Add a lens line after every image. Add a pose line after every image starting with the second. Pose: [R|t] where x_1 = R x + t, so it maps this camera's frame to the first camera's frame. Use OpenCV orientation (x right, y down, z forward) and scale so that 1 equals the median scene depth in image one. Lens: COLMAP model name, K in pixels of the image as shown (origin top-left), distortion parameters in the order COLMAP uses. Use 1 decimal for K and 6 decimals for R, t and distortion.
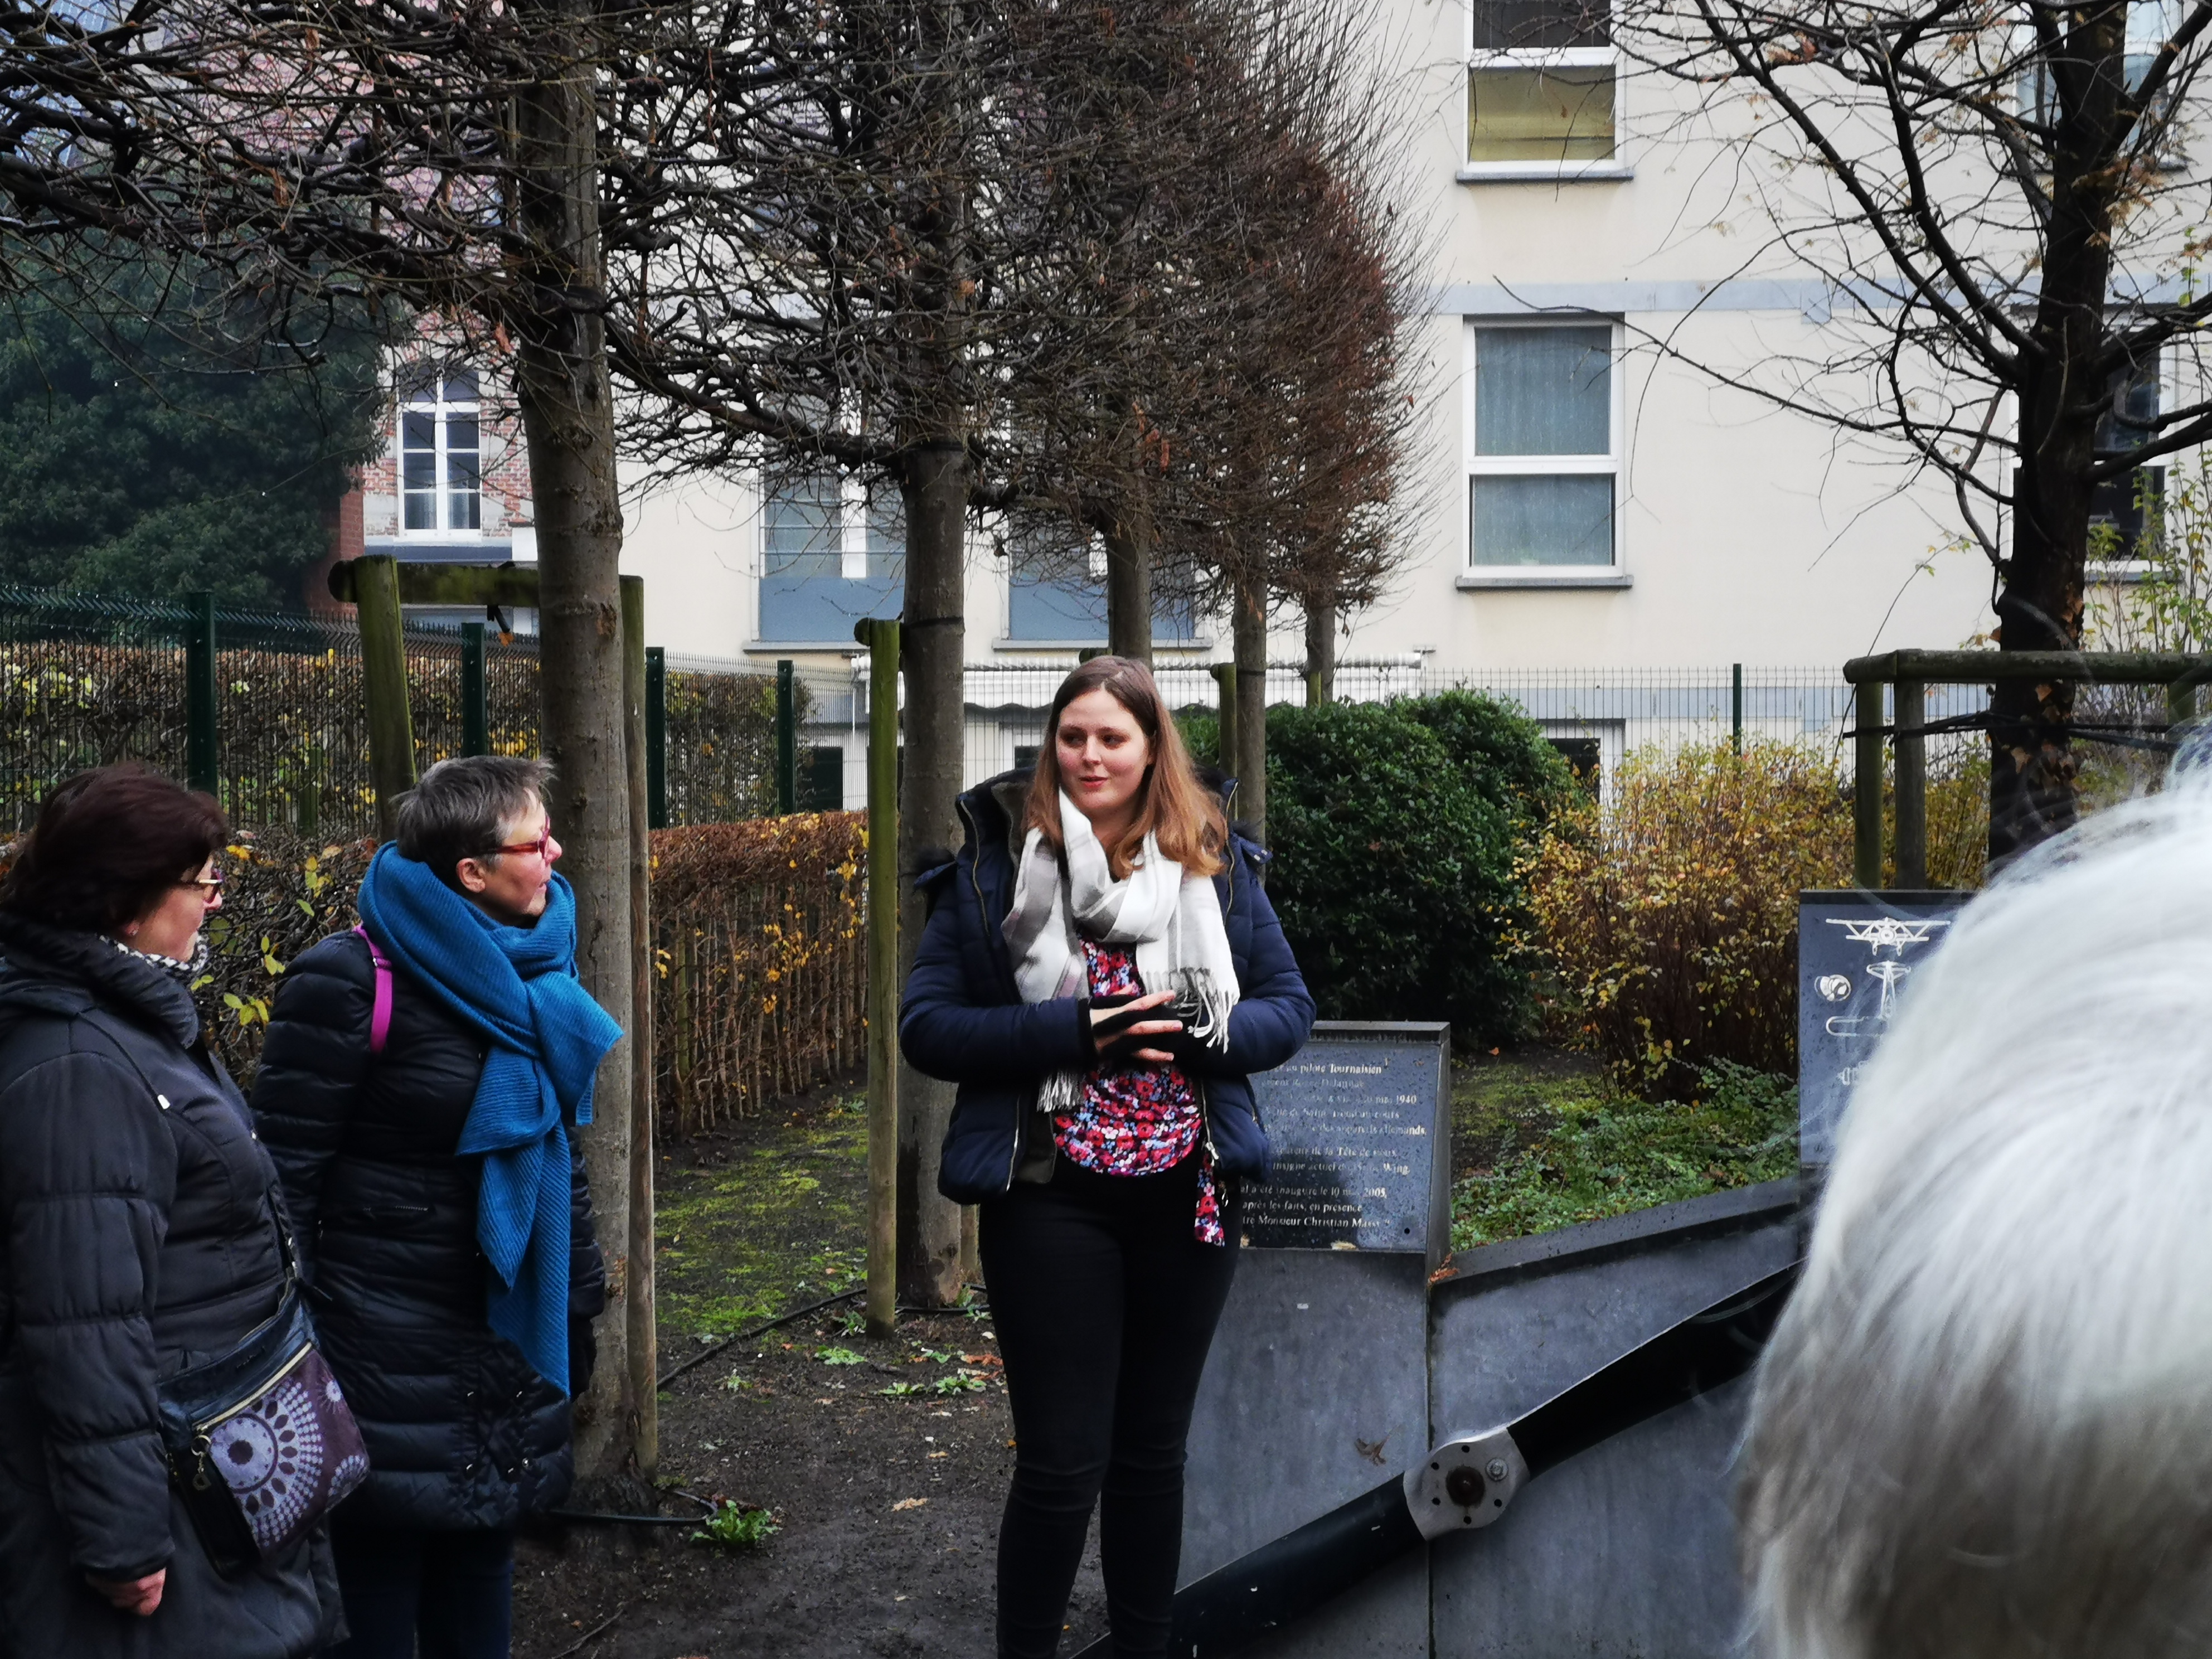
lens RADIAL K [[3499.8, 0, 1106.0], [0, 3499.8, 829.5], [0, 0, 1]] dist [0.113204, 0.036101]
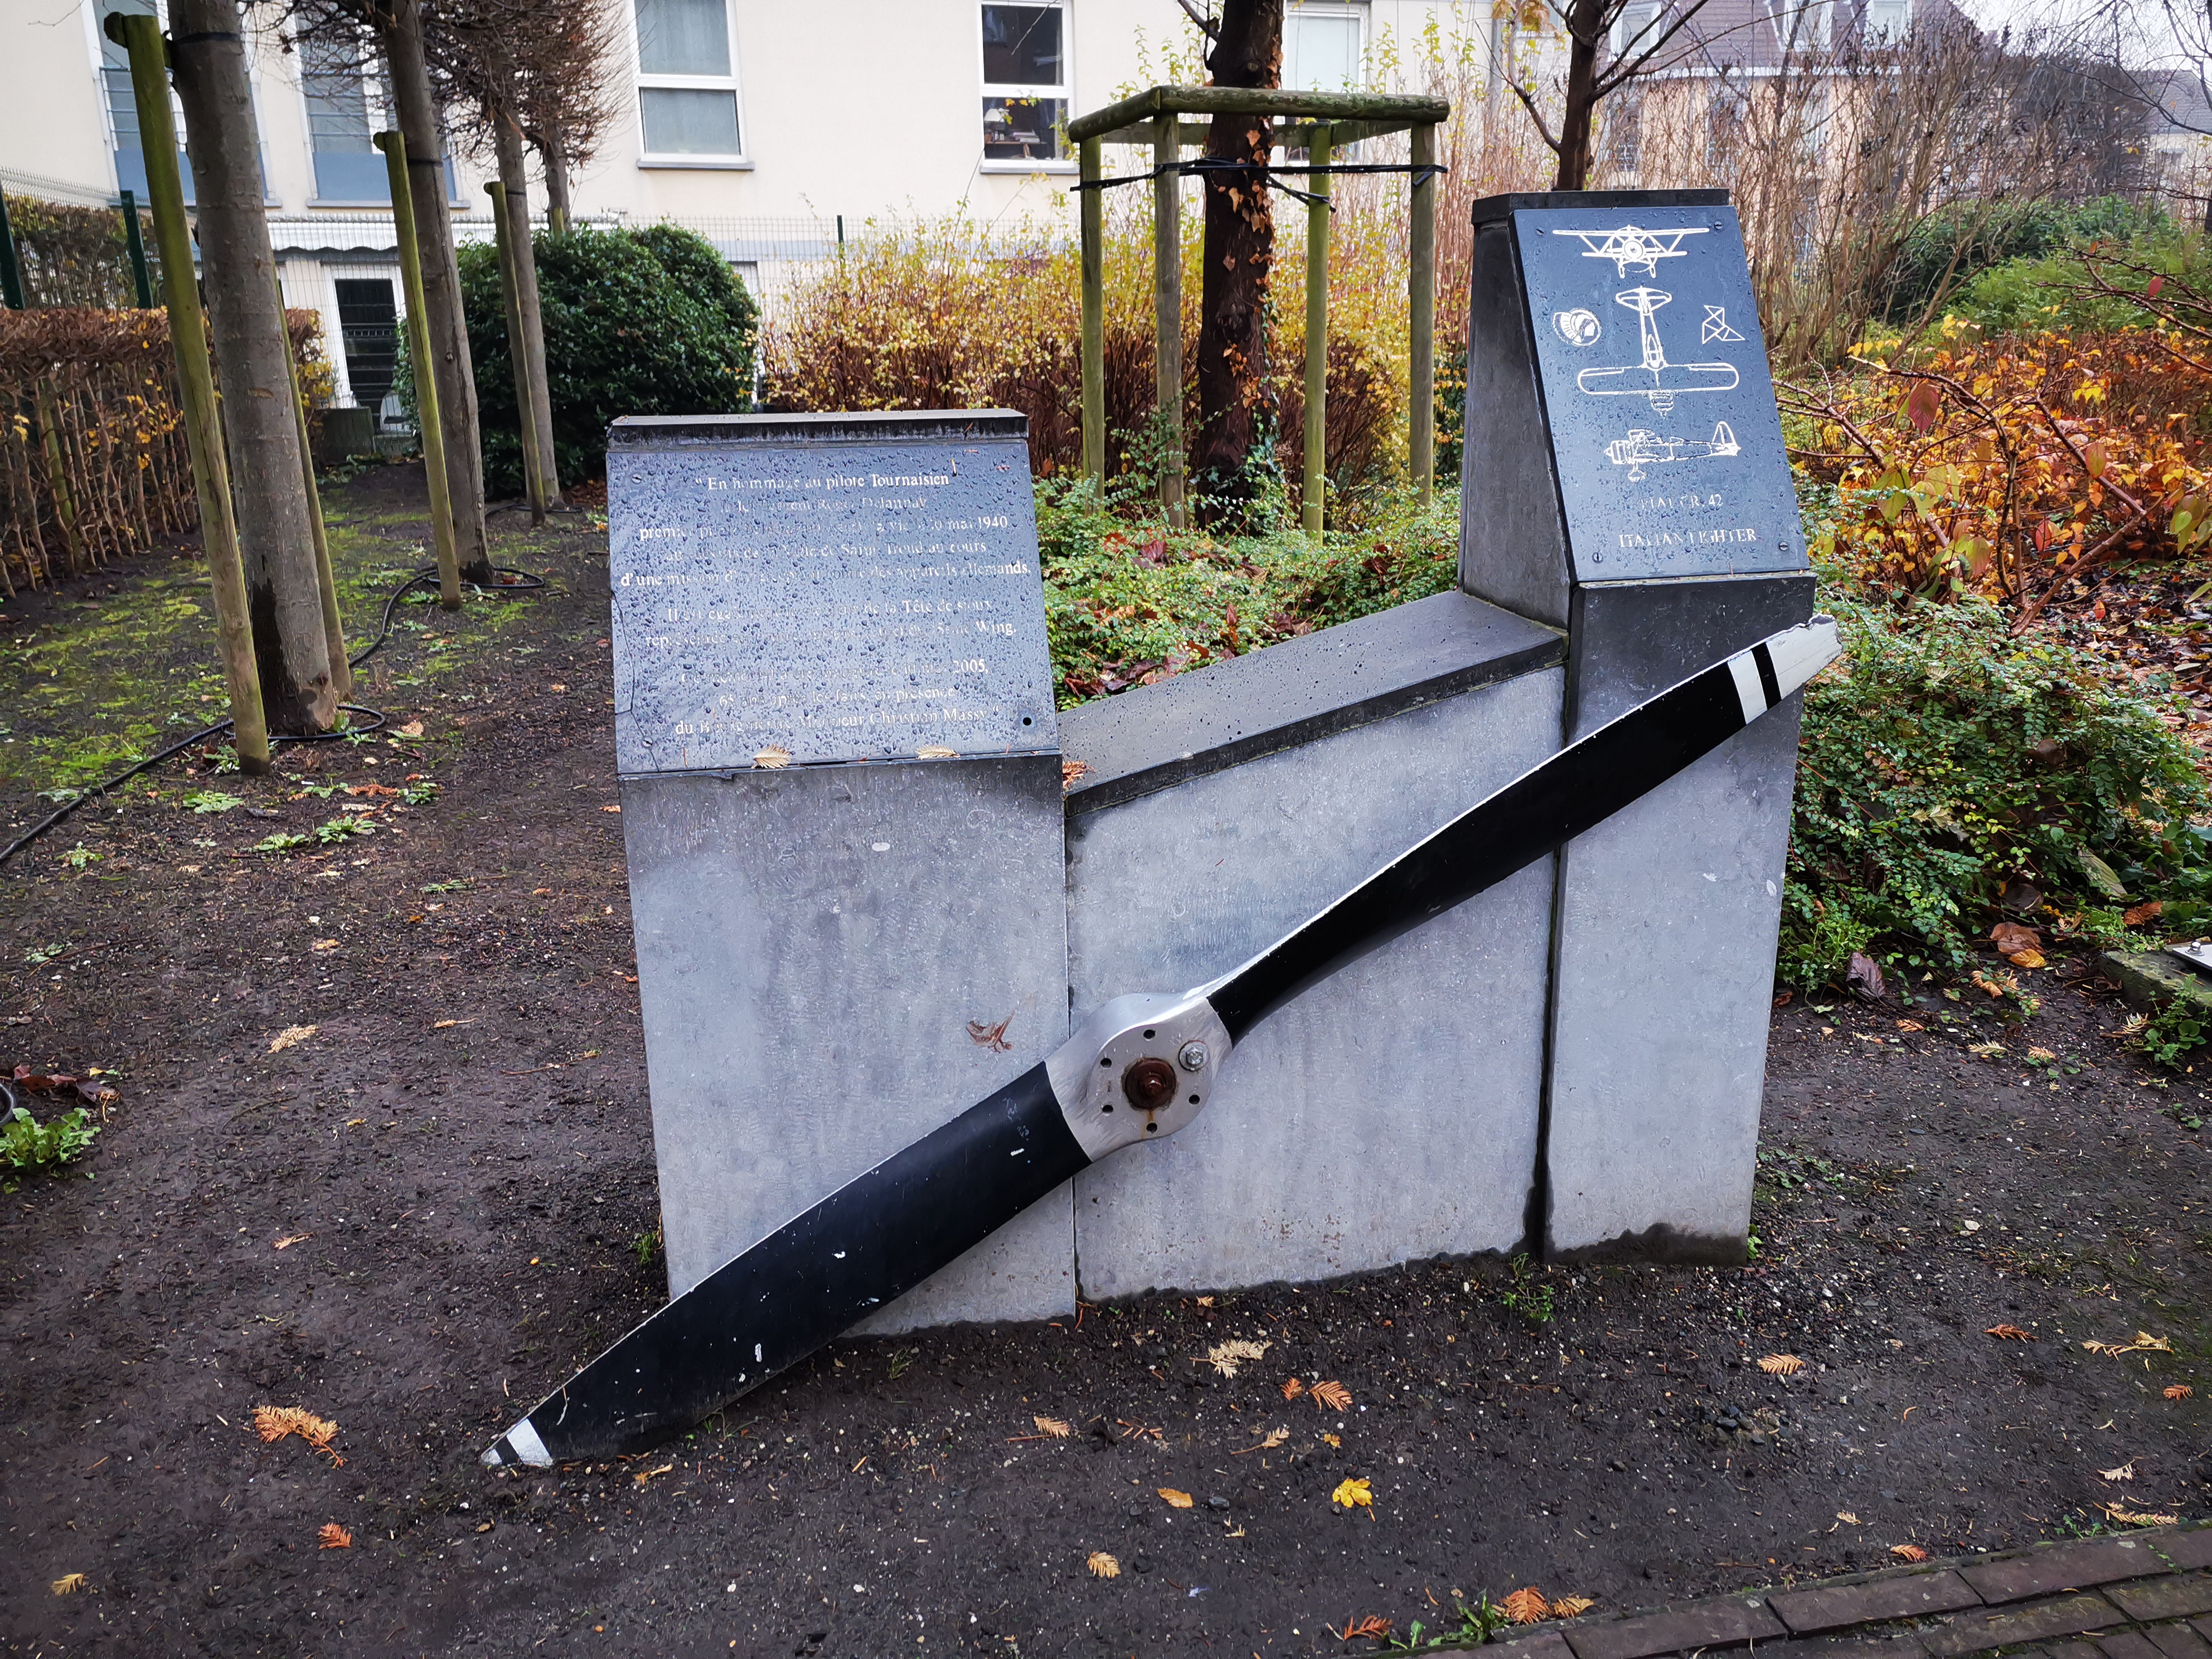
lens RADIAL K [[1705.7, 0, 1106.0], [0, 1705.7, 829.5], [0, 0, 1]] dist [0.112257, -0.143158]
pose [[0.931142, -0.117092, 0.345347, -0.010144], [0.022978, 0.964003, 0.264896, 0.031458], [-0.363933, -0.238720, 0.900314, 0.454067]]
